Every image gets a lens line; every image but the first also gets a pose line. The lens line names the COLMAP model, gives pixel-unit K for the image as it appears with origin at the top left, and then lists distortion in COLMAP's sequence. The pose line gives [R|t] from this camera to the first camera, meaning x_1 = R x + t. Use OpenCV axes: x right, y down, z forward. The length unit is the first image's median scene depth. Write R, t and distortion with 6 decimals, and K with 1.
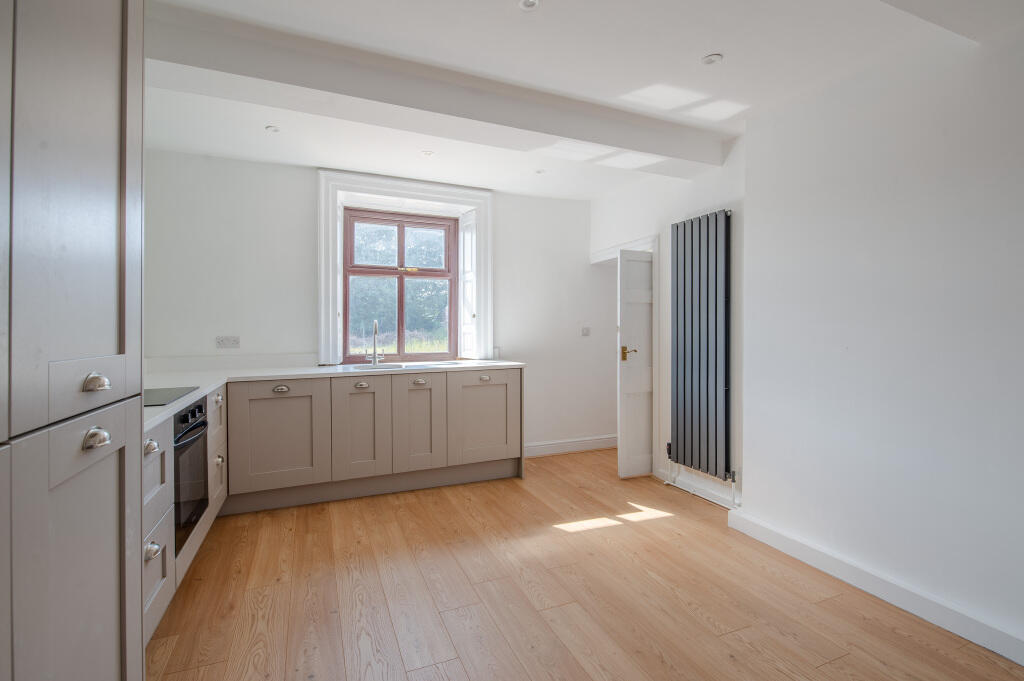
lens RADIAL K [[446.2, 0, 465.4], [0, 446.2, 326.5], [0, 0, 1]] dist [-0.000791, -0.000200]
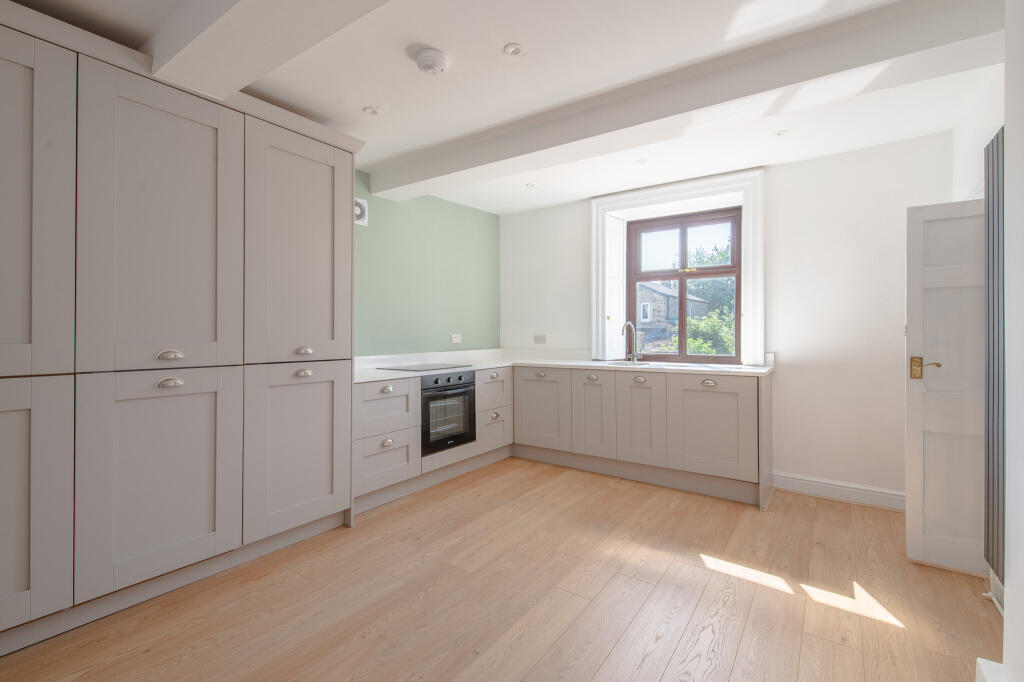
lens RADIAL K [[427.6, 0, 526.8], [0, 427.6, 329.1], [0, 0, 1]] dist [0.002867, 0.000338]
pose [[0.578399, -0.001449, -0.815753, 0.575252], [0.001693, 0.999998, -0.000575, 0.004032], [0.815752, -0.001049, 0.578400, 0.198351]]
